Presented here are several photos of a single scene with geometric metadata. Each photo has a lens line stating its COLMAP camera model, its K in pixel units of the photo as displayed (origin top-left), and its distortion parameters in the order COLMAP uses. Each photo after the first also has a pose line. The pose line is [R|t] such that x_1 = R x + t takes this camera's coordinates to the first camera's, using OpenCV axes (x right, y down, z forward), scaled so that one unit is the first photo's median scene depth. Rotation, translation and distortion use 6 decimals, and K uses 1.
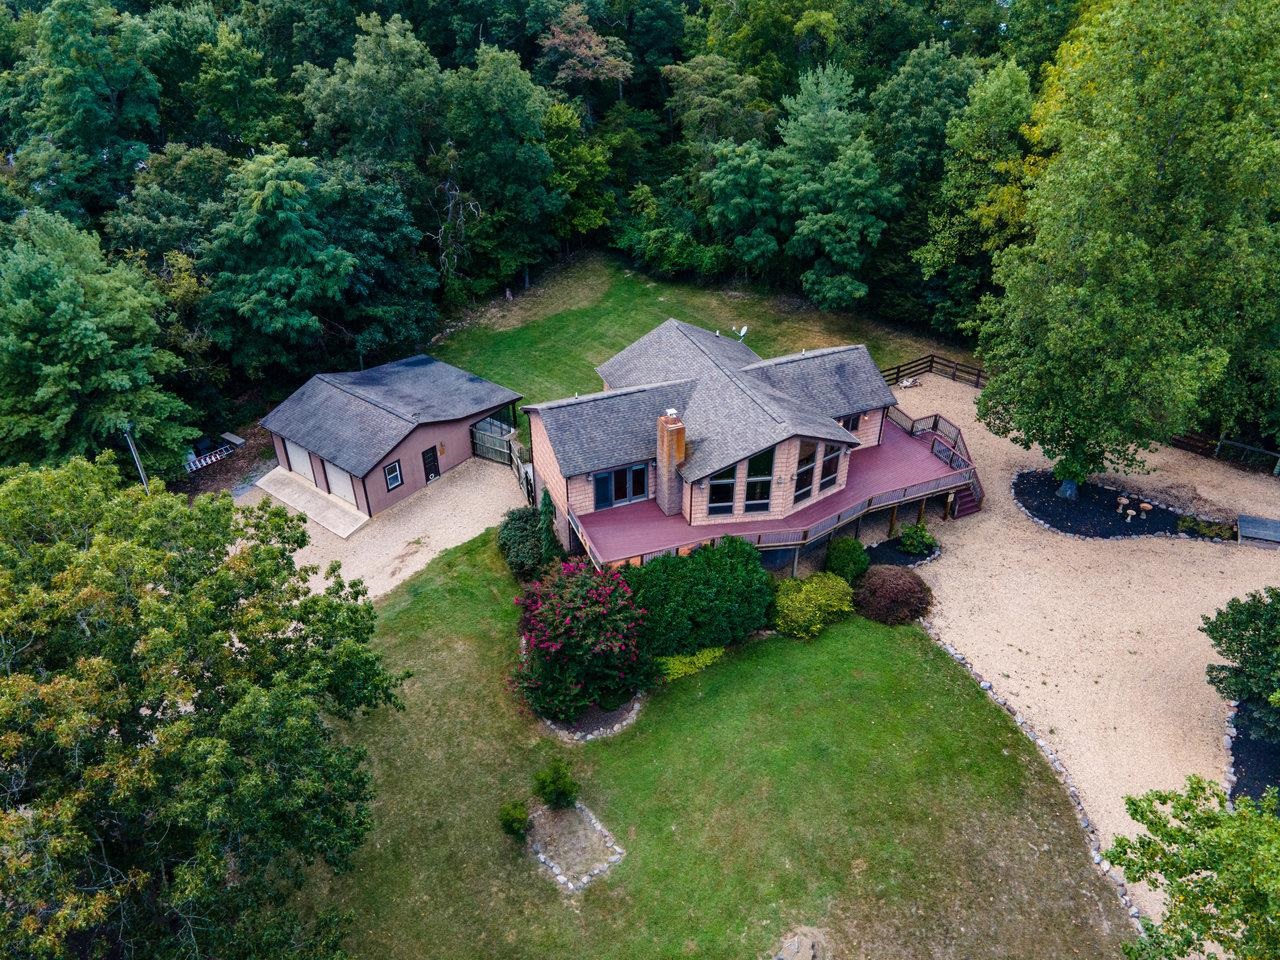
lens RADIAL K [[932.9, 0, 640.0], [0, 932.9, 480.0], [0, 0, 1]] dist [0.029771, 0.000612]
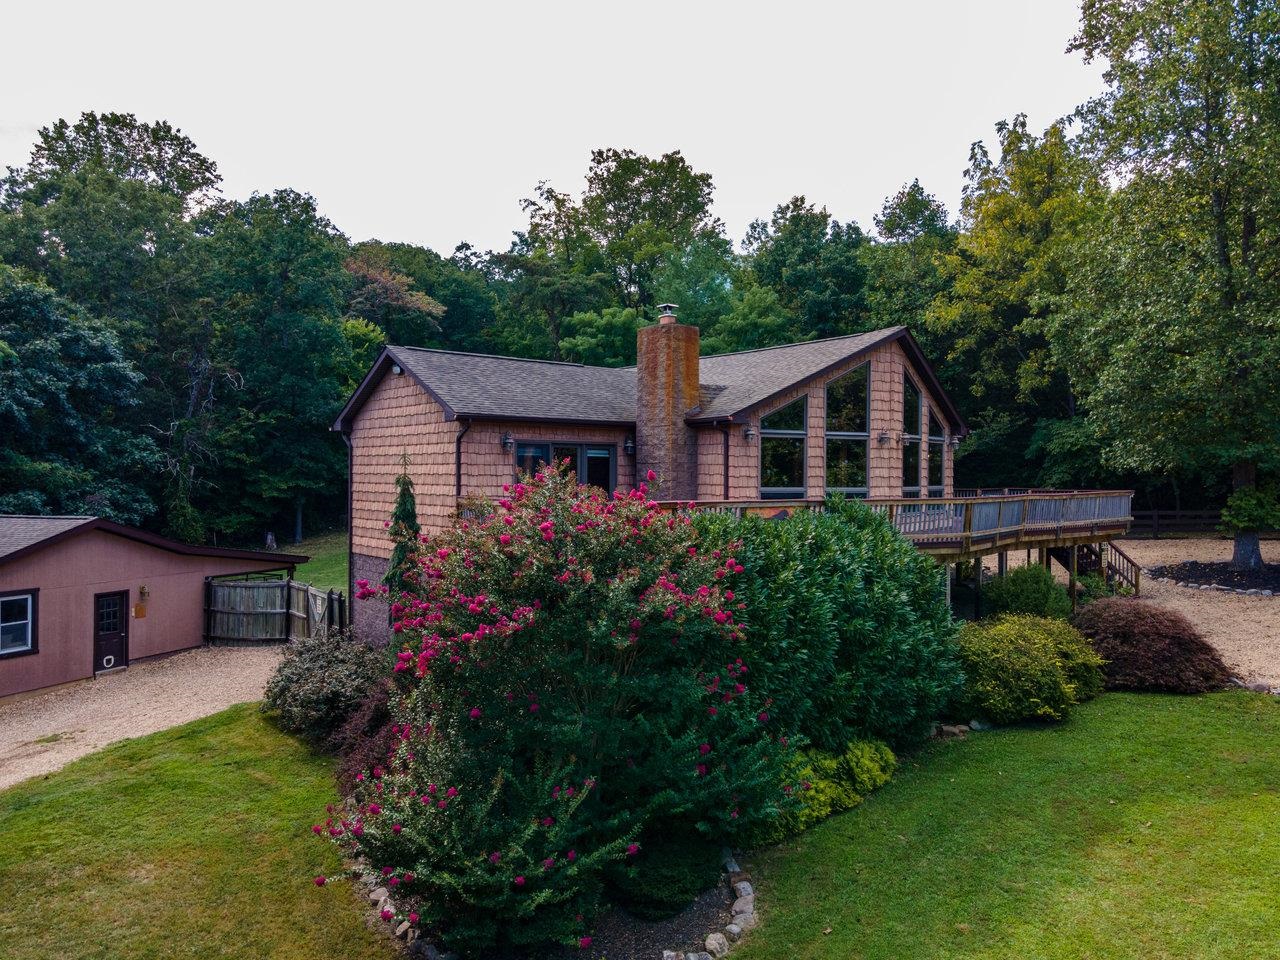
lens RADIAL K [[932.9, 0, 640.0], [0, 932.9, 480.0], [0, 0, 1]] dist [0.029771, 0.000612]
pose [[0.961045, 0.000701, 0.276392, -0.106223], [0.153029, 0.831388, -0.534206, 0.241128], [-0.230163, 0.555692, 0.798894, 0.558327]]
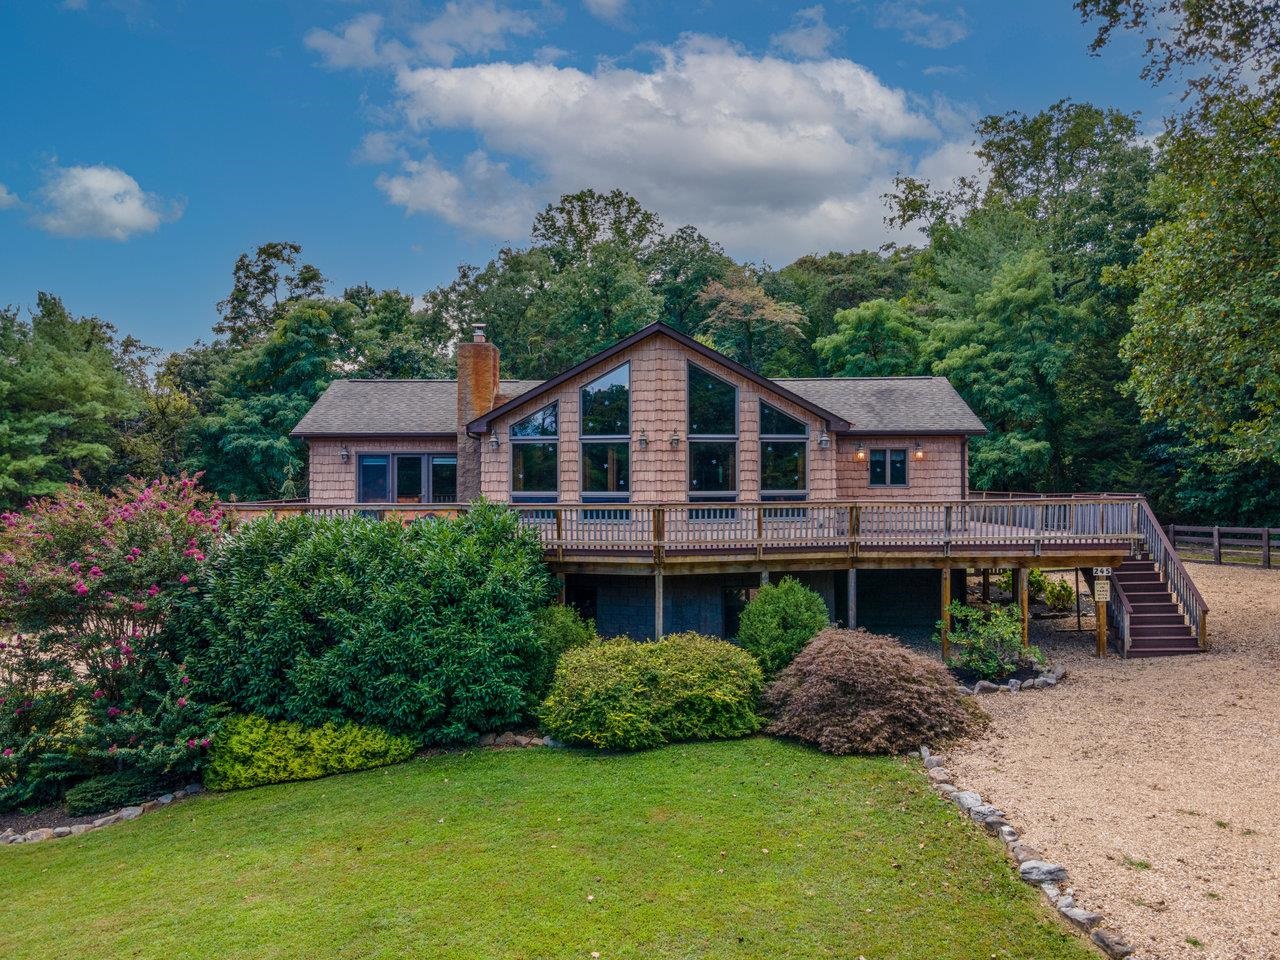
lens RADIAL K [[932.9, 0, 640.0], [0, 932.9, 480.0], [0, 0, 1]] dist [0.029771, 0.000612]
pose [[0.916801, -0.003783, -0.399326, 0.303247], [-0.218826, 0.831706, -0.510275, 0.236205], [0.334052, 0.555204, 0.761681, 0.562806]]
